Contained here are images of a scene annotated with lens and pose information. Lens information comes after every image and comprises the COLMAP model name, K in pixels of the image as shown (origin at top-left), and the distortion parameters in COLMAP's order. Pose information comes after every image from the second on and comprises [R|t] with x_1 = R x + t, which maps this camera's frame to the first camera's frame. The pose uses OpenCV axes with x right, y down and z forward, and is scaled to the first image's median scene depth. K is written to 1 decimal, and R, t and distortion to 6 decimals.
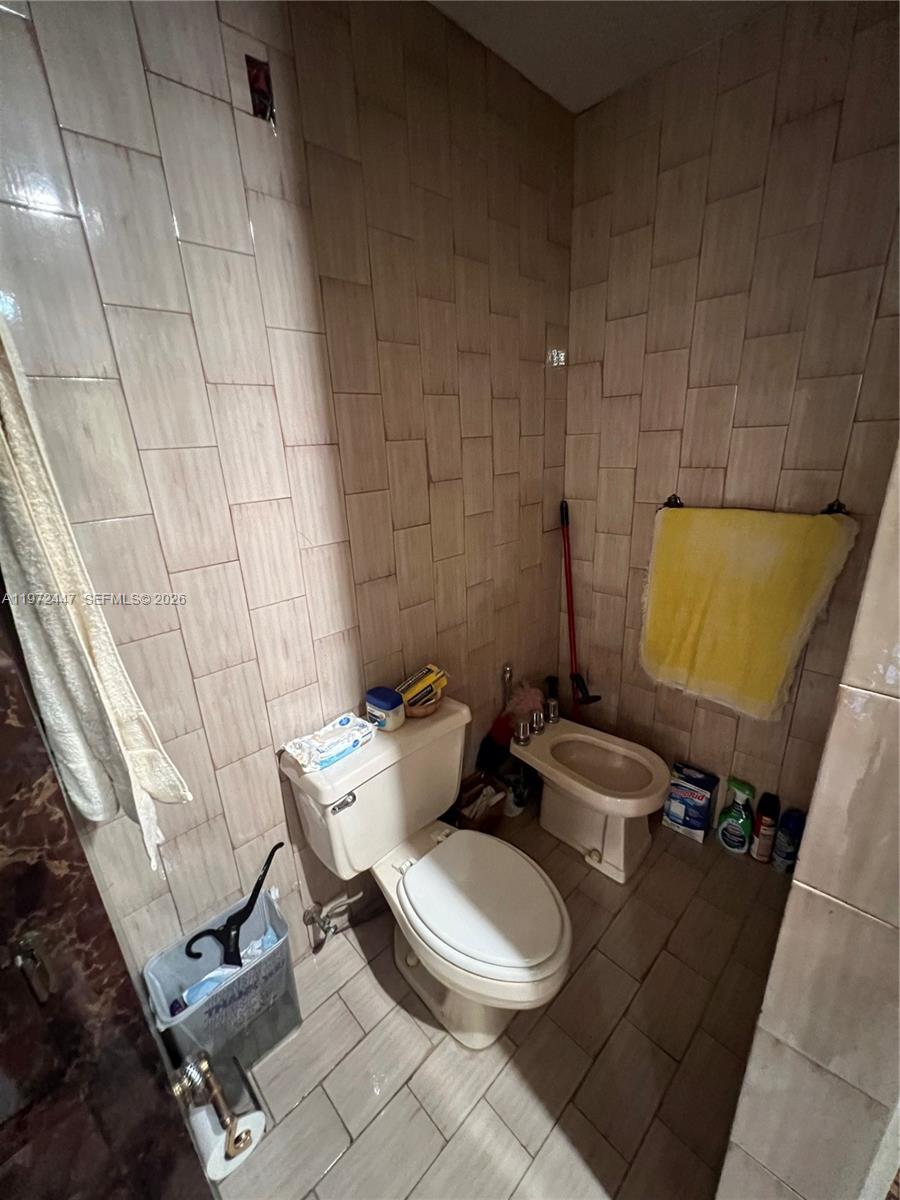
lens RADIAL K [[483.5, 0, 450.7], [0, 483.5, 597.5], [0, 0, 1]] dist [-0.003222, -0.000210]
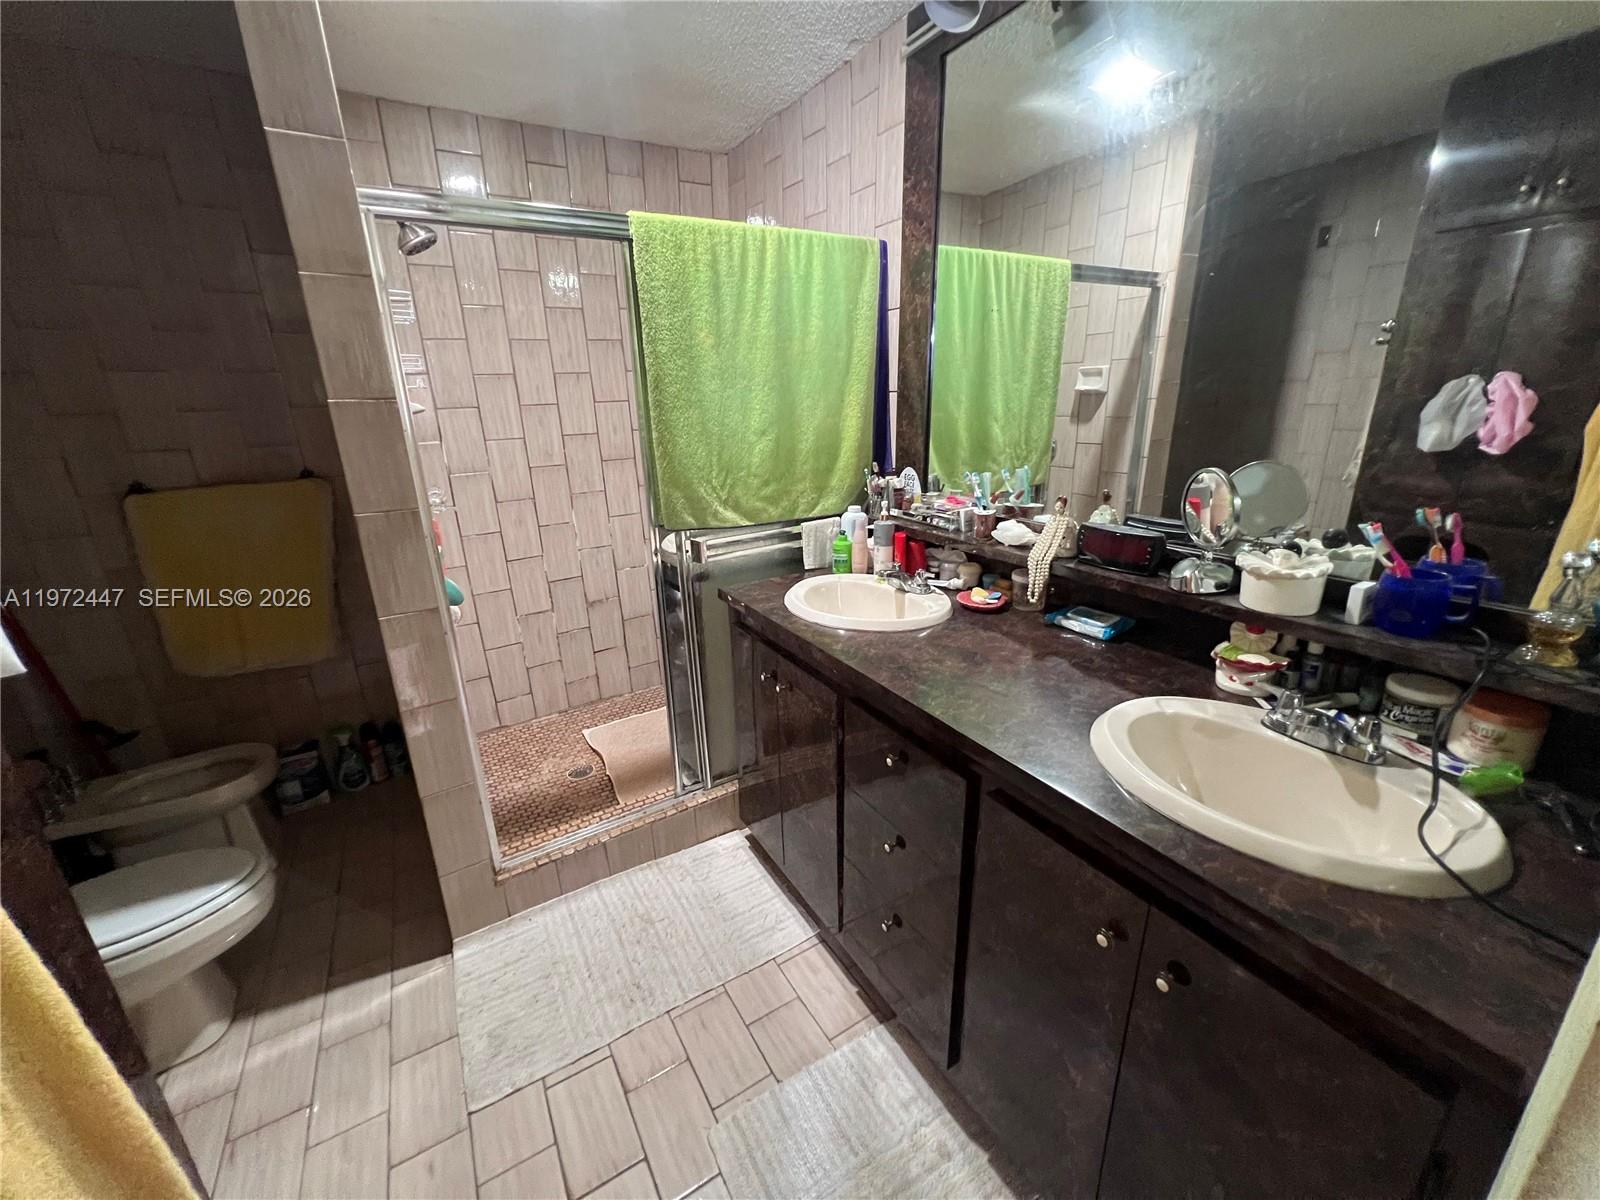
lens RADIAL K [[644.6, 0, 800.2], [0, 644.6, 599.9], [0, 0, 1]] dist [-0.003222, -0.000210]
pose [[0.225352, -0.255268, 0.940242, -0.474309], [0.327615, 0.928722, 0.173620, 0.206641], [-0.917543, 0.268912, 0.292919, -0.483900]]
